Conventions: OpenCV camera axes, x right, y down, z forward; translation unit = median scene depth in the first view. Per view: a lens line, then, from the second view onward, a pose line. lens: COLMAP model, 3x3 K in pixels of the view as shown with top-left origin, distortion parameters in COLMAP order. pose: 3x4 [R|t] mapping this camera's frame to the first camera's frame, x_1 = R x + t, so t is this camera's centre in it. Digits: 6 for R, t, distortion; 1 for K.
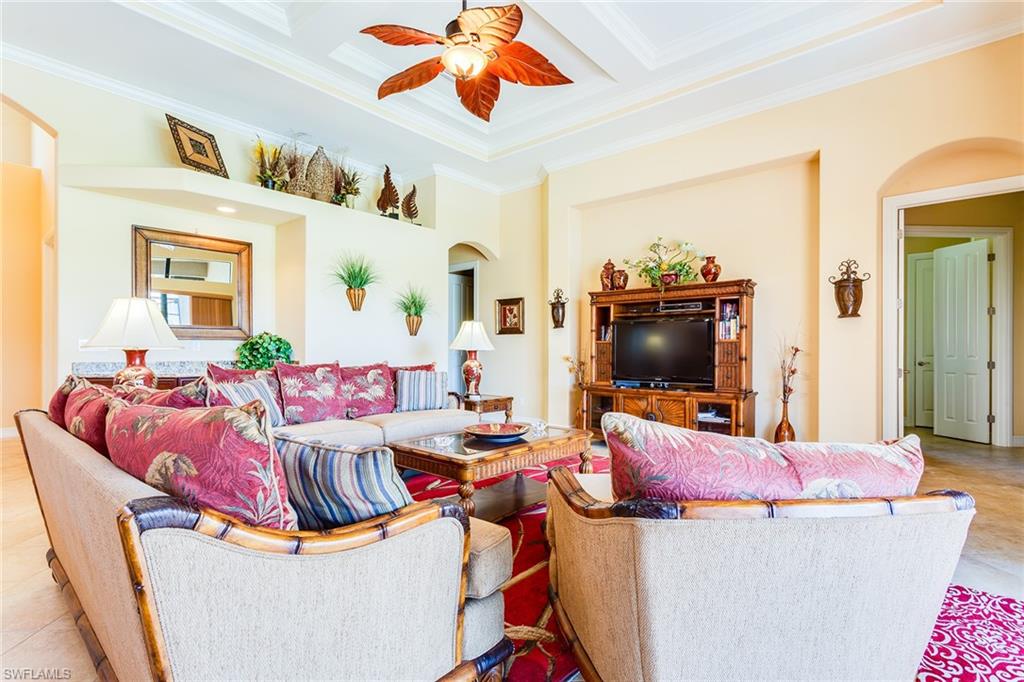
lens RADIAL K [[483.6, 0, 512.1], [0, 483.6, 349.6], [0, 0, 1]] dist [-0.011516, -0.000038]
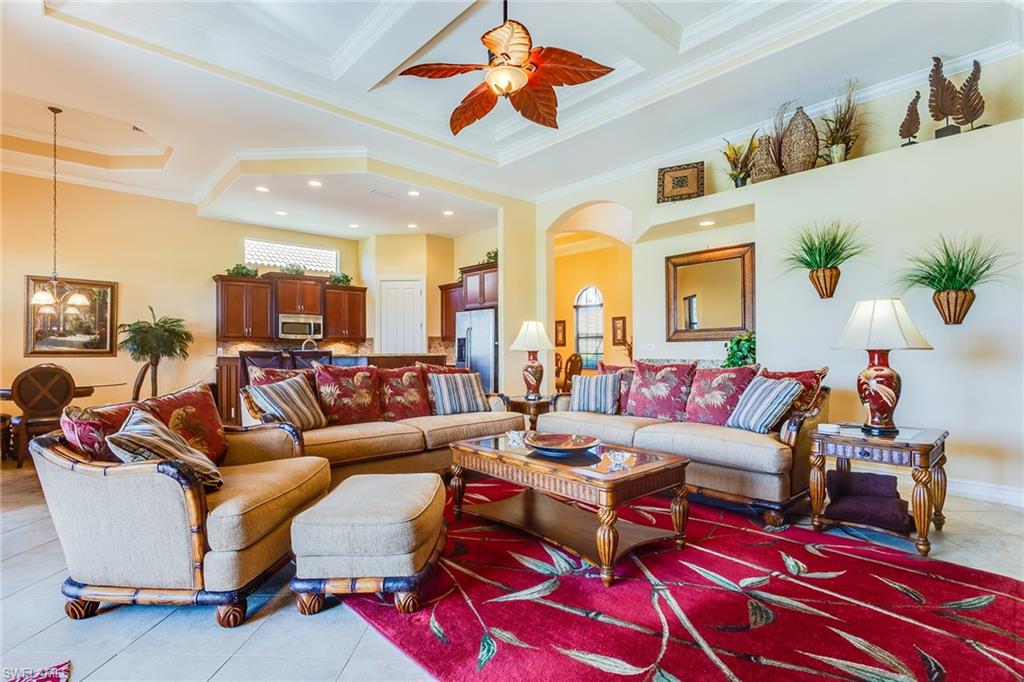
lens RADIAL K [[483.6, 0, 505.7], [0, 483.6, 344.4], [0, 0, 1]] dist [-0.011516, -0.000038]
pose [[-0.142424, -0.015540, -0.989684, 0.526100], [0.003112, 0.999865, -0.016148, 0.004847], [0.989801, -0.005380, -0.142356, 0.642368]]
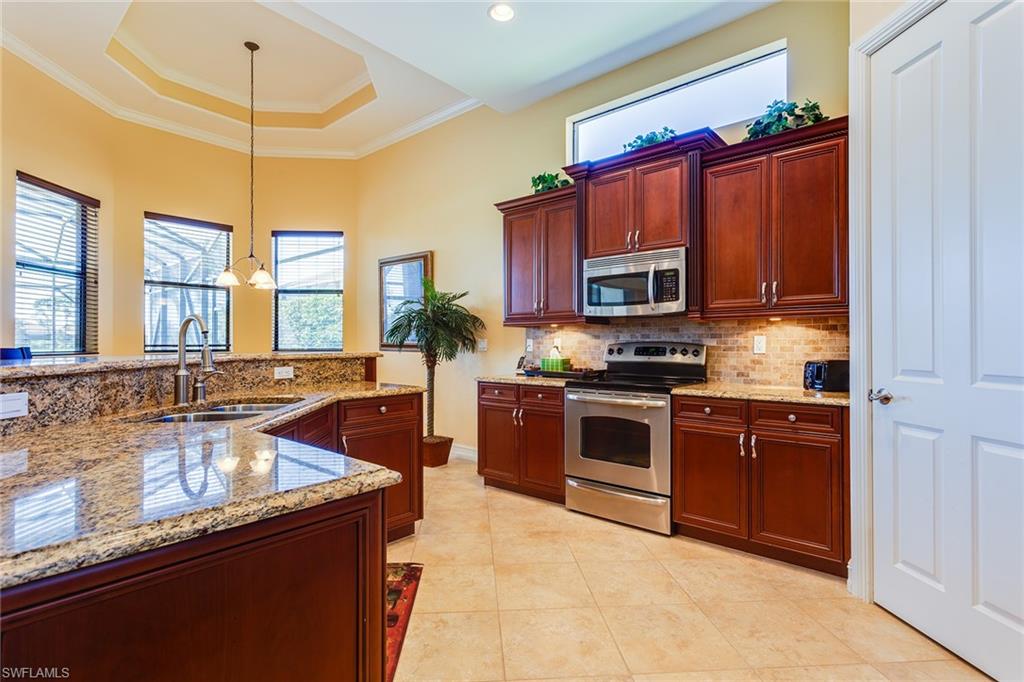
lens RADIAL K [[483.6, 0, 507.0], [0, 483.6, 339.4], [0, 0, 1]] dist [-0.011516, -0.000038]
pose [[-0.999987, -0.005002, 0.000327, -0.809248], [-0.005003, 0.999974, -0.005214, -0.006971], [-0.000301, -0.005216, -0.999986, 0.366936]]
